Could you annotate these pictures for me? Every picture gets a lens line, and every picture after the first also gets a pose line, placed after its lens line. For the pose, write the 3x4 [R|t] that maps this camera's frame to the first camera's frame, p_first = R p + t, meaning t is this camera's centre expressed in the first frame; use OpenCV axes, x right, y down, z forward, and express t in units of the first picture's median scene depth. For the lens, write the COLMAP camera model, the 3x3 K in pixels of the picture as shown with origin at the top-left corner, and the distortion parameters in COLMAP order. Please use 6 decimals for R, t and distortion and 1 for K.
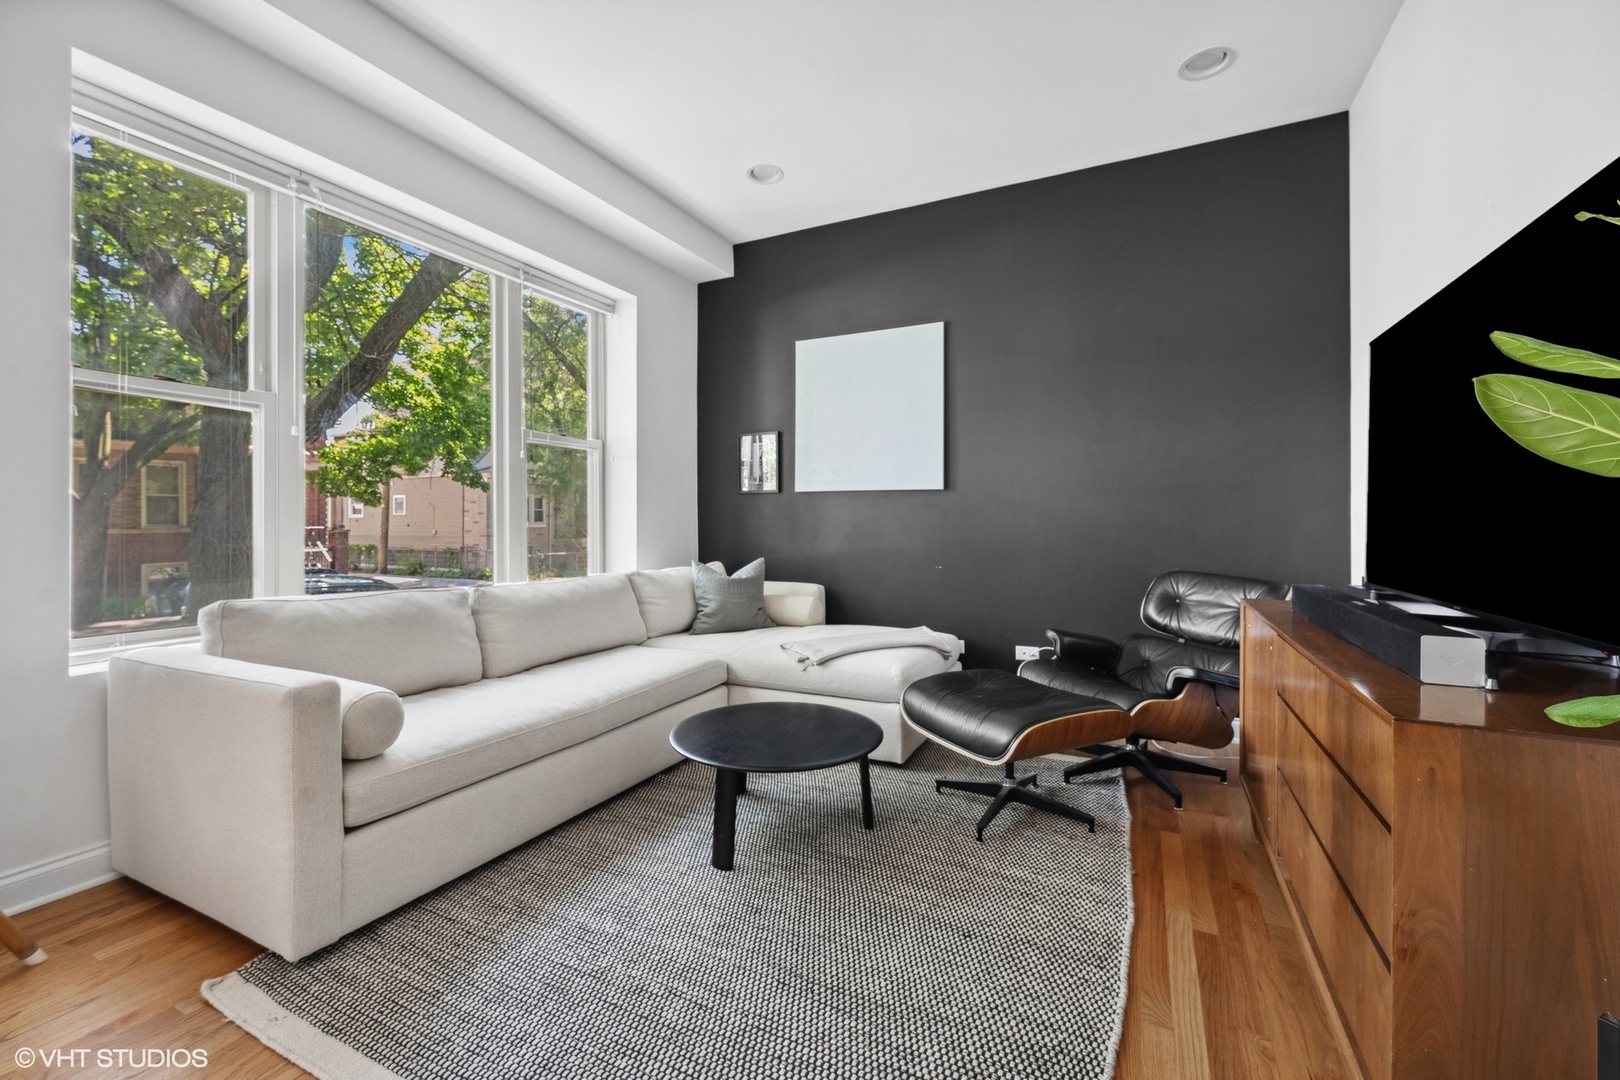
lens RADIAL K [[667.6, 0, 817.8], [0, 667.6, 527.0], [0, 0, 1]] dist [0.003288, -0.000220]
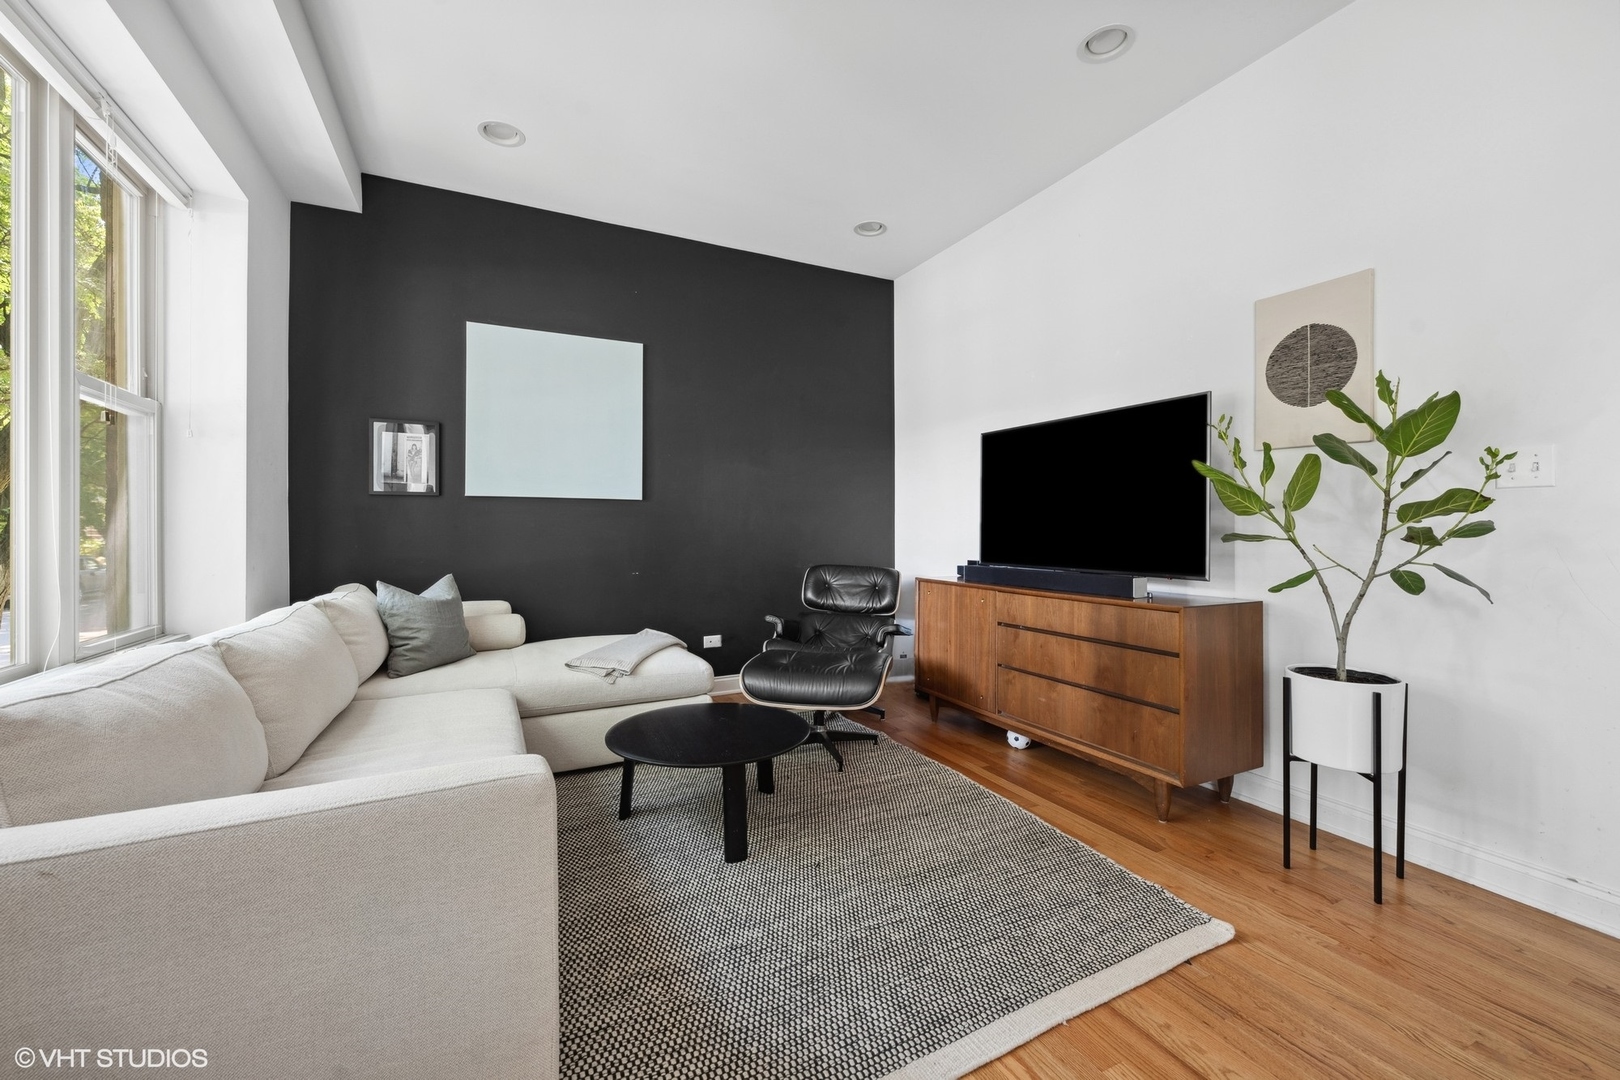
lens RADIAL K [[667.6, 0, 800.3], [0, 667.6, 526.9], [0, 0, 1]] dist [0.003288, -0.000220]
pose [[0.598284, 0.001547, 0.801283, -0.627392], [0.007033, 0.999949, -0.007182, -0.004436], [-0.801253, 0.009933, 0.598243, 0.193698]]
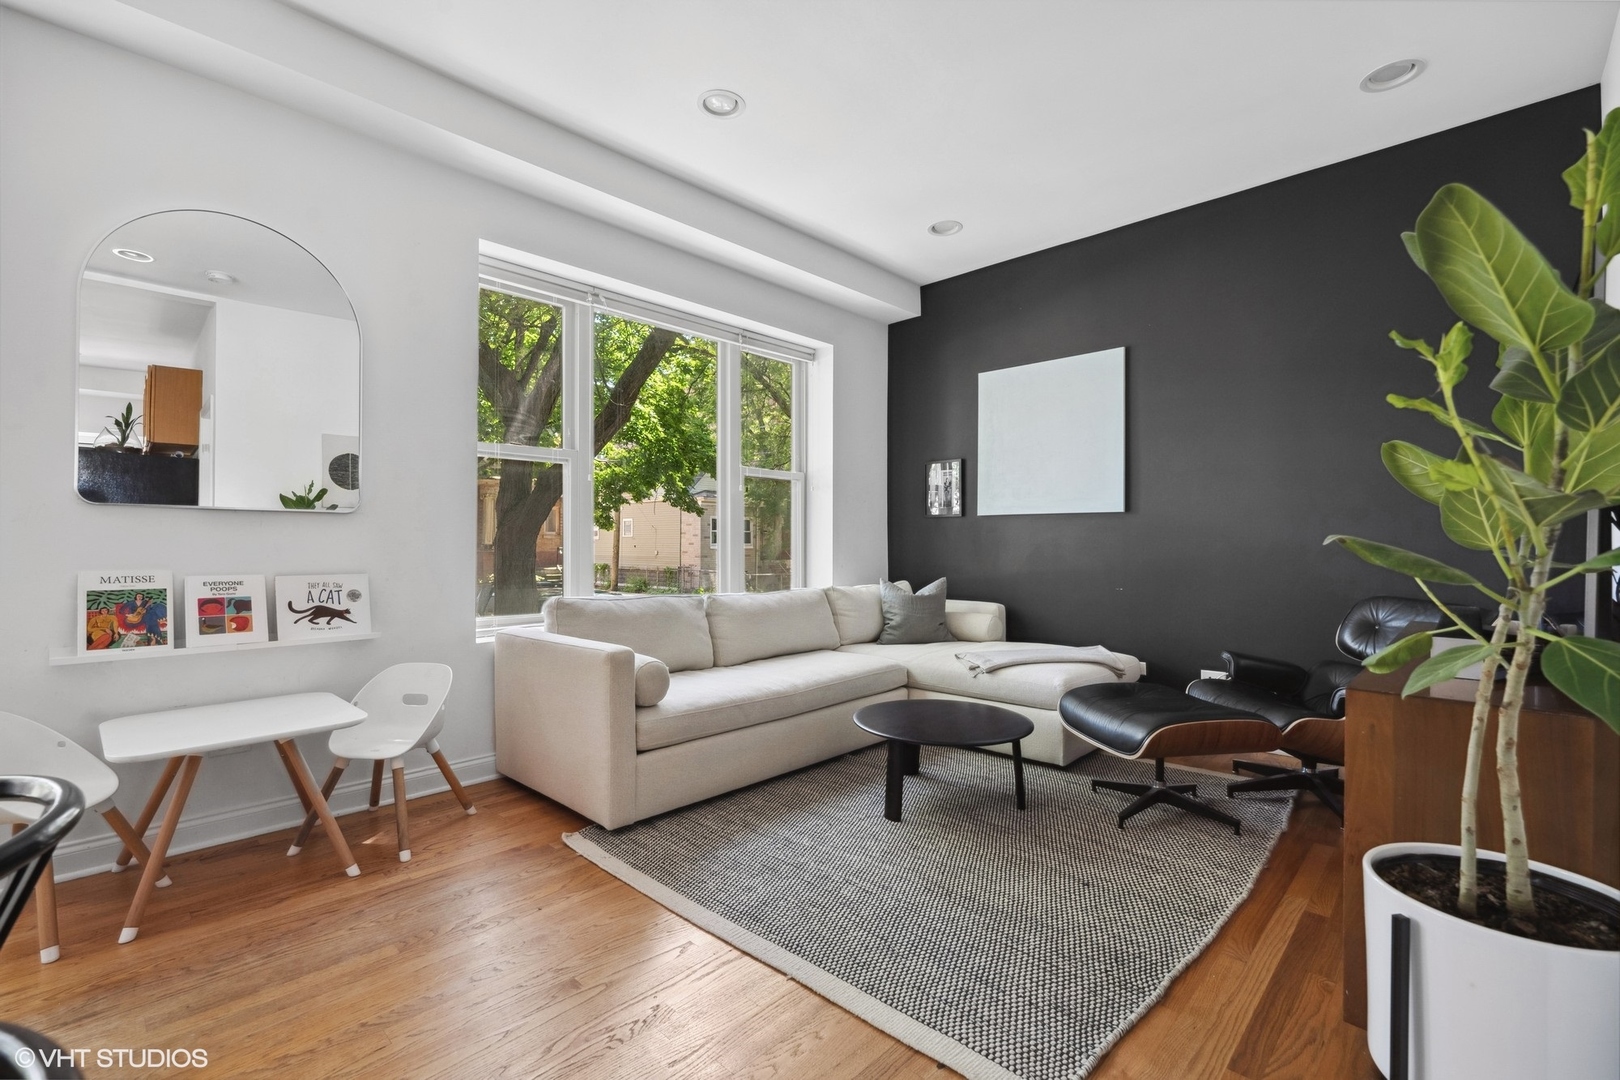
lens RADIAL K [[724.6, 0, 807.7], [0, 724.6, 549.9], [0, 0, 1]] dist [0.005764, -0.001122]
pose [[0.952494, 0.003531, -0.304538, 0.080403], [-0.003263, 0.999994, 0.001389, 0.001250], [0.304541, -0.000329, 0.952499, -0.234317]]
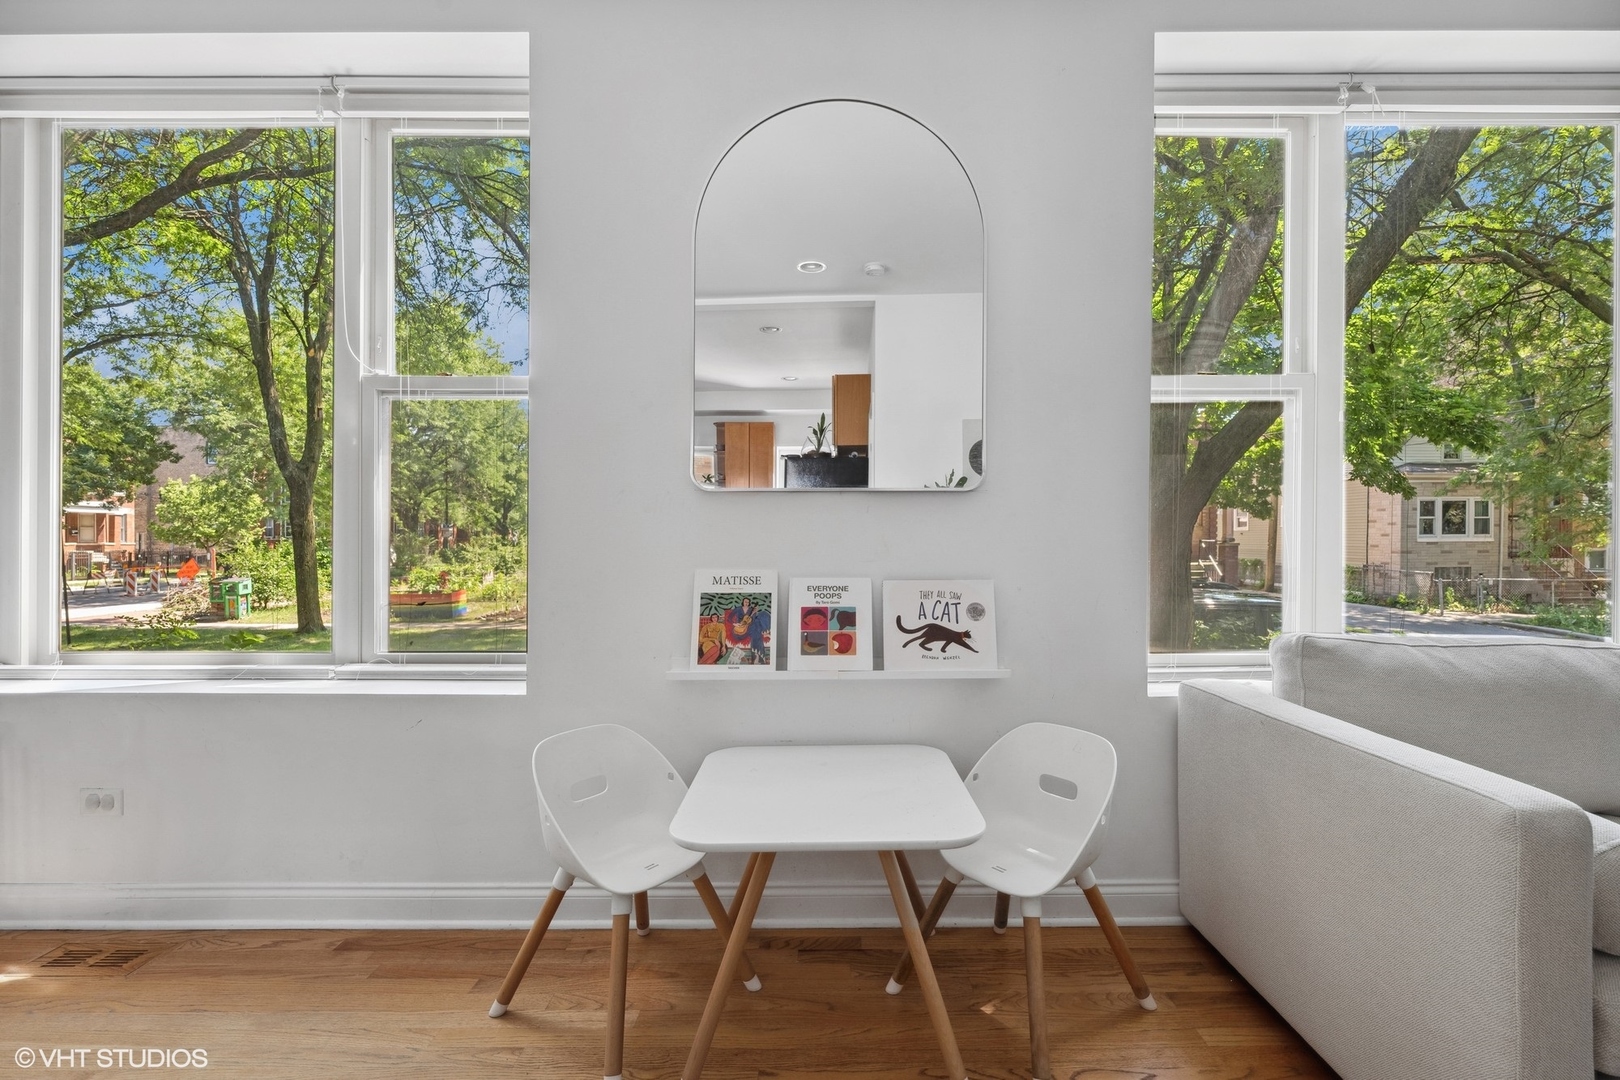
lens RADIAL K [[724.6, 0, 830.6], [0, 724.6, 545.1], [0, 0, 1]] dist [0.005764, -0.001122]
pose [[0.453742, 0.009110, -0.891087, -0.255455], [-0.003390, 0.999958, 0.008497, -0.000487], [0.891127, -0.000835, 0.453753, 0.079899]]
